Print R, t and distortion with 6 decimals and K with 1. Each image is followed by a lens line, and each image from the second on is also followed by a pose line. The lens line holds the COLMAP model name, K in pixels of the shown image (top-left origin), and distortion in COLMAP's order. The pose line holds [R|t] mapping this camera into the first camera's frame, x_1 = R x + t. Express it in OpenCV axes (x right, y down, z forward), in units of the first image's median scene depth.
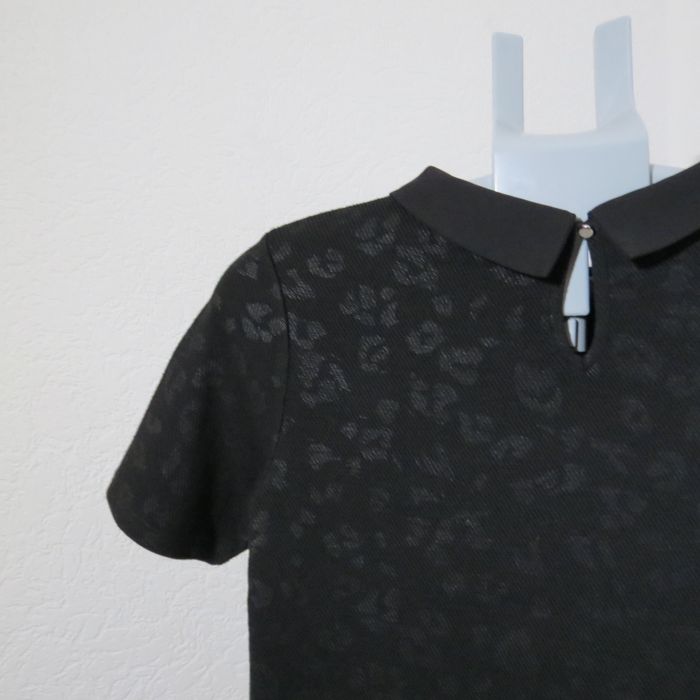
lens RADIAL K [[642.1, 0, 359.5], [0, 642.1, 345.5], [0, 0, 1]] dist [-0.027433, 0.000000]
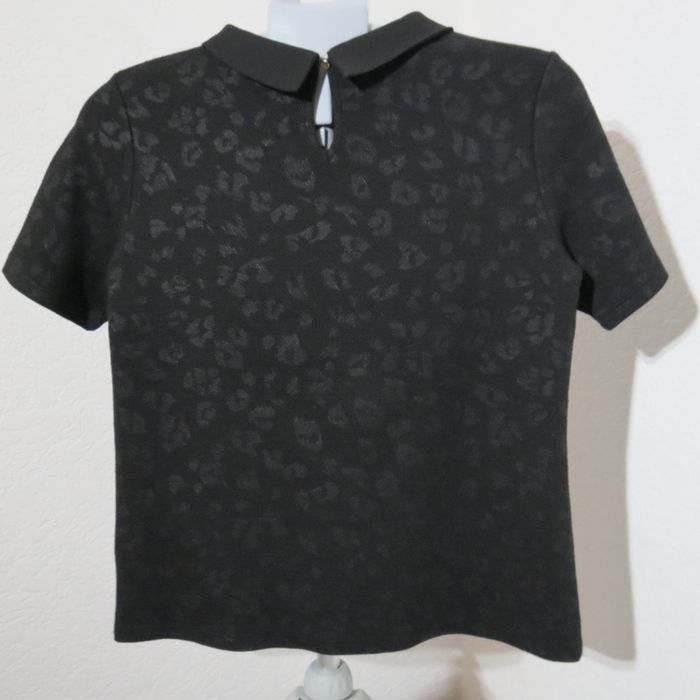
lens RADIAL K [[642.1, 0, 349.2], [0, 642.1, 351.2], [0, 0, 1]] dist [-0.027433, 0.000000]
pose [[0.991083, -0.022360, 0.131354, 0.177168], [0.013605, 0.997648, 0.067176, 0.370339], [-0.132547, -0.064790, 0.989057, -0.519187]]
